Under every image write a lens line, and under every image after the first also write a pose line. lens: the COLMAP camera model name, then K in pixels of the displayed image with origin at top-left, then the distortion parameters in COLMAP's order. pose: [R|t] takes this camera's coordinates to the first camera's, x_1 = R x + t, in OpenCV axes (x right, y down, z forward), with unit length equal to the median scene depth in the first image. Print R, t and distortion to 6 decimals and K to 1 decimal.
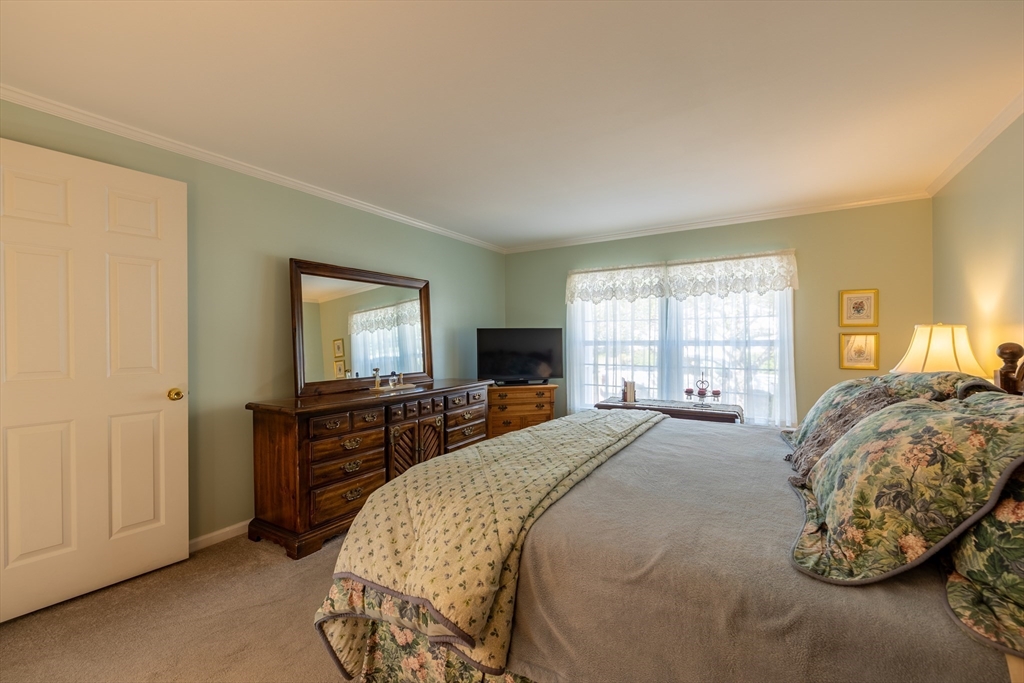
lens RADIAL K [[431.2, 0, 507.6], [0, 431.2, 344.5], [0, 0, 1]] dist [-0.001052, 0.000127]
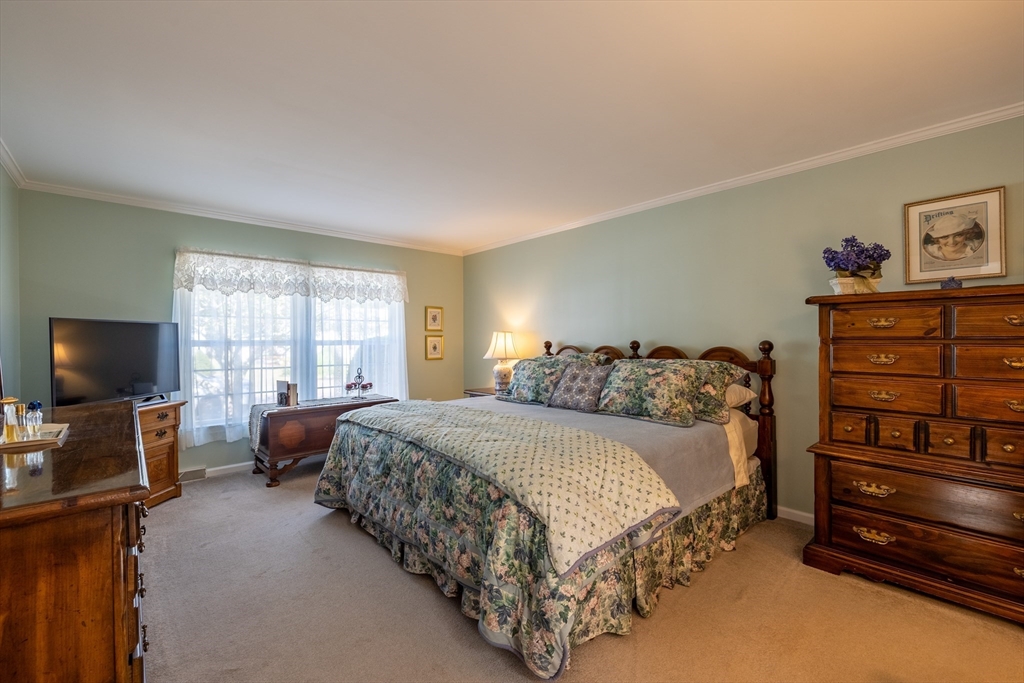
lens RADIAL K [[431.2, 0, 506.3], [0, 431.2, 338.8], [0, 0, 1]] dist [-0.001052, 0.000127]
pose [[0.272063, 0.005043, 0.962266, -0.472261], [0.008698, 0.999933, -0.007700, -0.000302], [-0.962240, 0.010464, 0.272001, 0.288961]]
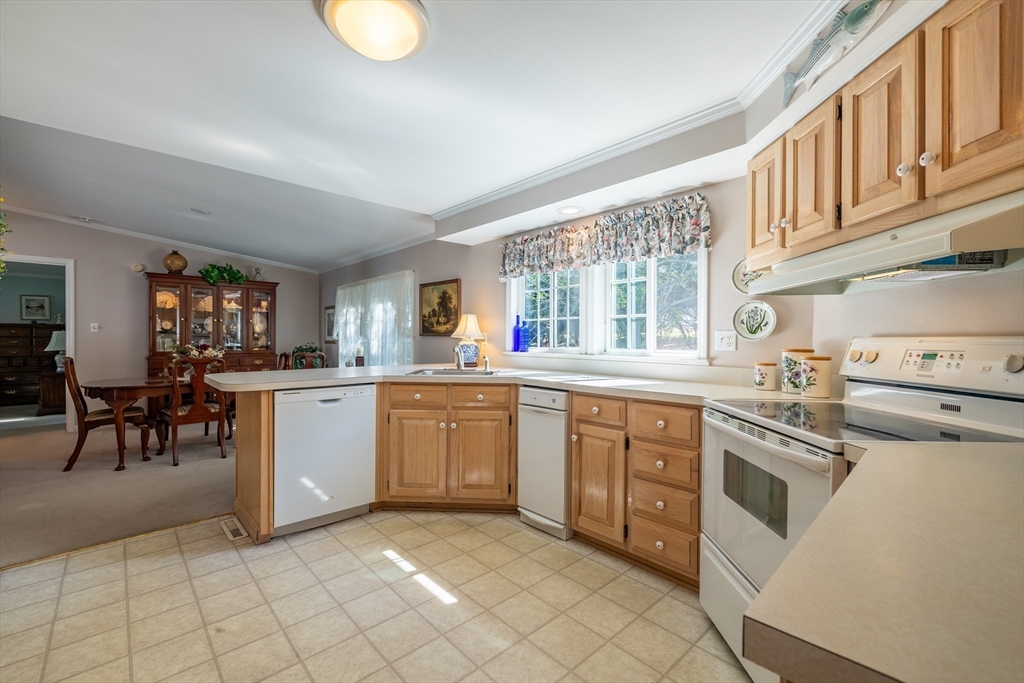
lens RADIAL K [[431.2, 0, 507.5], [0, 431.2, 340.0], [0, 0, 1]] dist [-0.001052, 0.000127]
pose [[-0.967407, -0.000550, 0.253228, -2.275018], [0.002680, 0.999919, 0.012411, -0.002396], [-0.253214, 0.012685, -0.967327, 1.197095]]
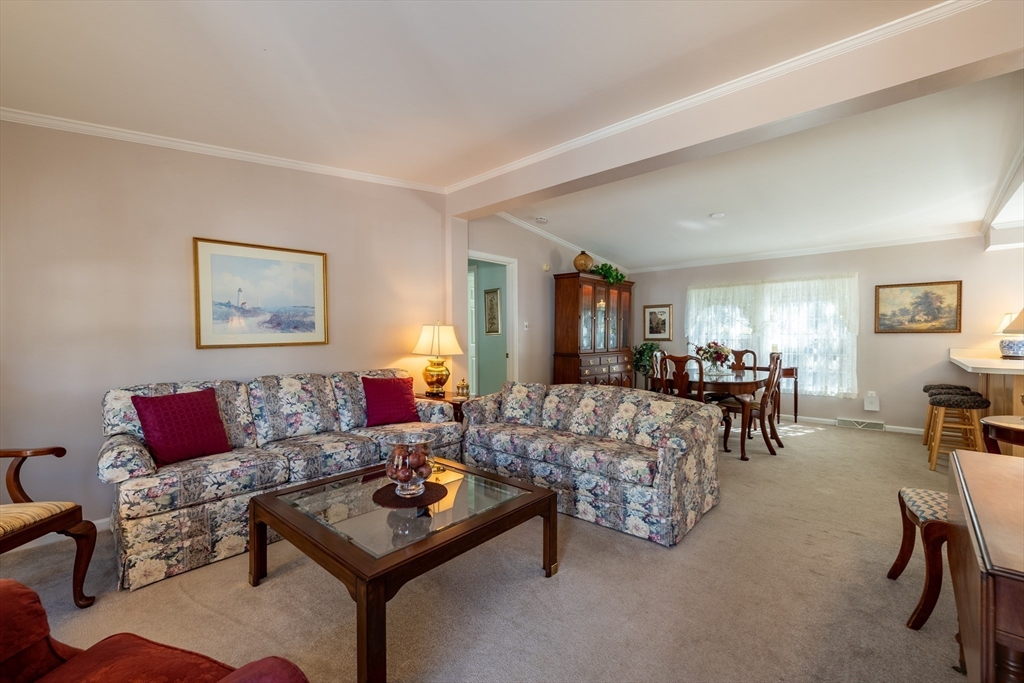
lens RADIAL K [[431.2, 0, 501.8], [0, 431.2, 341.5], [0, 0, 1]] dist [-0.001052, 0.000127]
pose [[-0.987585, 0.005583, 0.156987, -0.843896], [0.009298, 0.999694, 0.022939, -0.013347], [-0.156811, 0.024114, -0.987334, 1.568638]]
